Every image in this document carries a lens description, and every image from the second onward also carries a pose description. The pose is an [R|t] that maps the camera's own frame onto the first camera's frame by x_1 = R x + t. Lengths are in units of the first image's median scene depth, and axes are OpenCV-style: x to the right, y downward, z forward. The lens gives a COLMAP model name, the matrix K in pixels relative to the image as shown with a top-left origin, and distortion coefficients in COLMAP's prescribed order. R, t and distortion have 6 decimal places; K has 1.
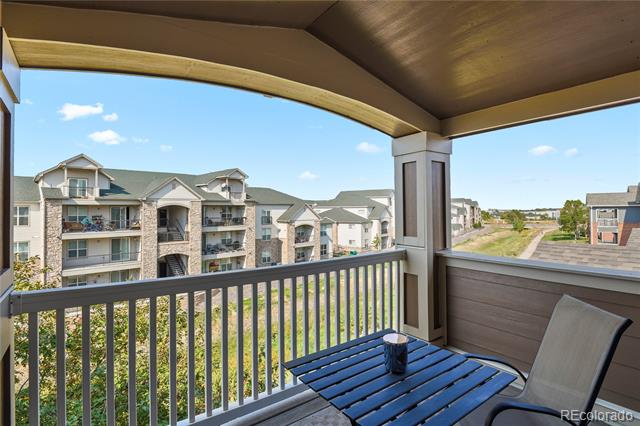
lens RADIAL K [[328.7, 0, 318.4], [0, 328.7, 207.5], [0, 0, 1]] dist [0.005063, 0.000440]
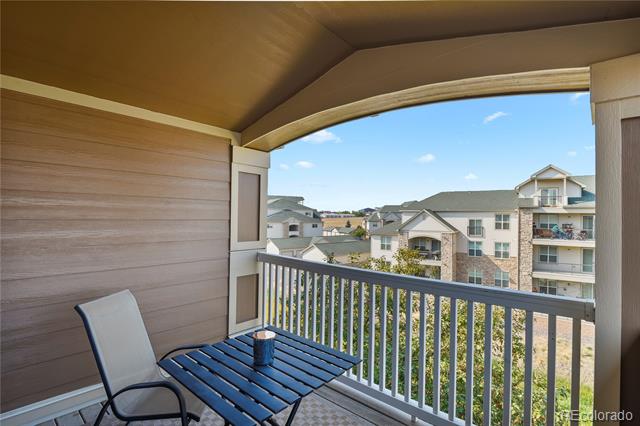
lens RADIAL K [[312.9, 0, 319.8], [0, 312.9, 218.4], [0, 0, 1]] dist [-0.012893, -0.004533]
pose [[0.210310, 0.015740, -0.977508, 0.096993], [-0.005601, 0.999873, 0.014895, -0.001538], [0.977619, 0.002343, 0.210371, 0.071377]]
